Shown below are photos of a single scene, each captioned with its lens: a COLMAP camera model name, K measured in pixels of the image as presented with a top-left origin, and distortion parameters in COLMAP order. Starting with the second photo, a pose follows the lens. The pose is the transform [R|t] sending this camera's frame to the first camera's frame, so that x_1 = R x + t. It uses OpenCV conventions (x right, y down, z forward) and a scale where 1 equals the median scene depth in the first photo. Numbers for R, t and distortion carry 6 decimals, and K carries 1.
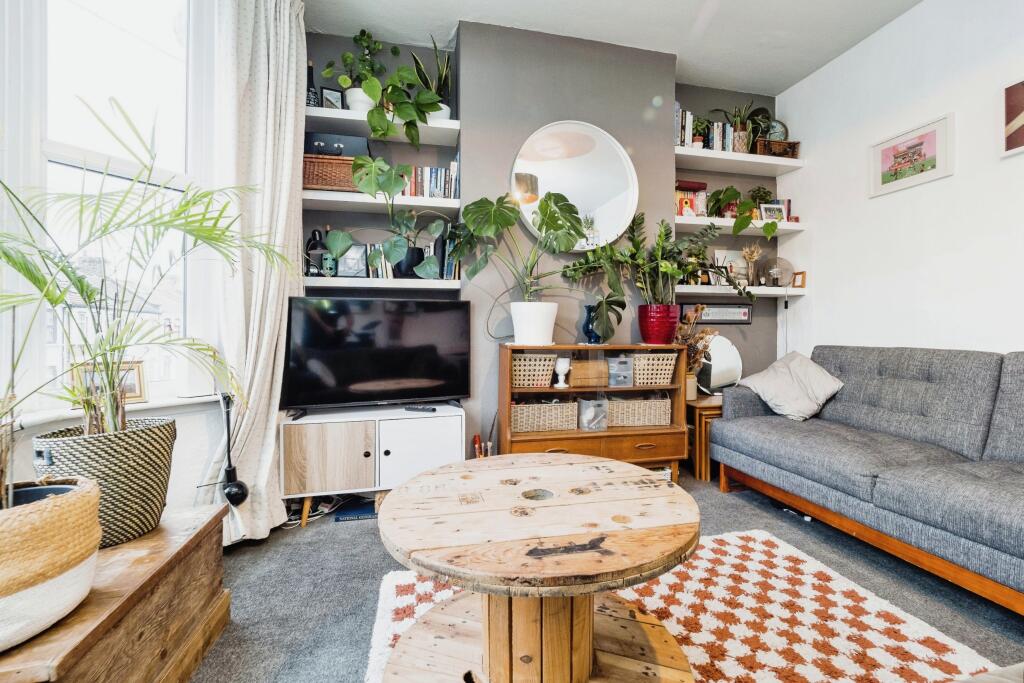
lens RADIAL K [[414.6, 0, 513.7], [0, 414.6, 328.2], [0, 0, 1]] dist [-0.001451, -0.000283]
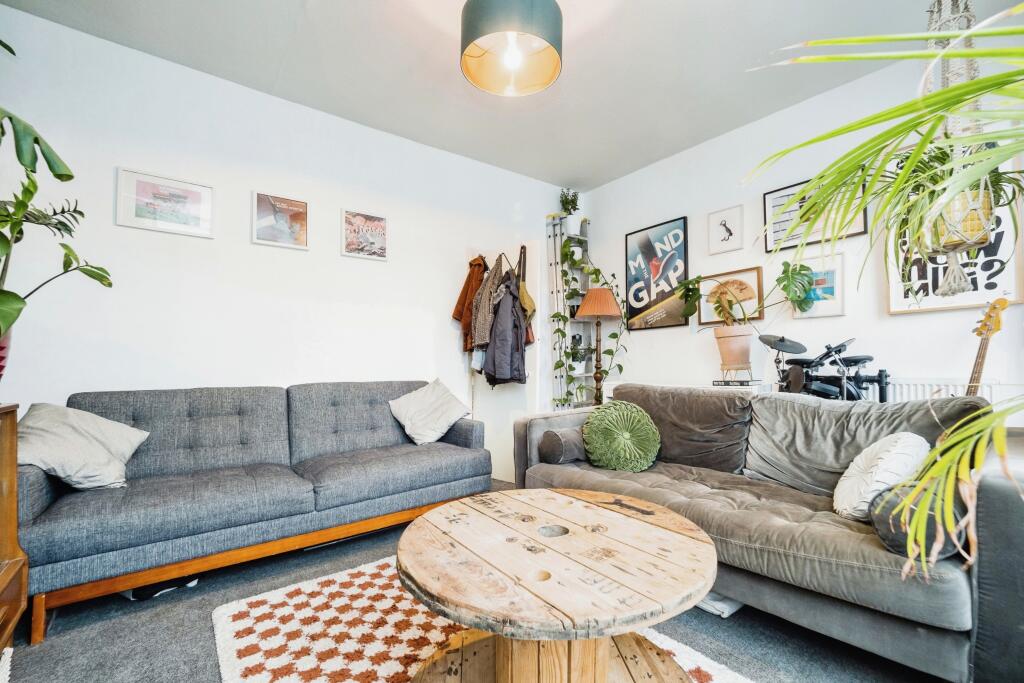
lens RADIAL K [[432.2, 0, 516.6], [0, 432.2, 366.4], [0, 0, 1]] dist [-0.001478, -0.000251]
pose [[-0.412689, 0.009778, 0.910819, -0.605082], [0.006850, 0.999947, -0.007632, 0.006182], [-0.910846, 0.003089, -0.412735, 1.055667]]
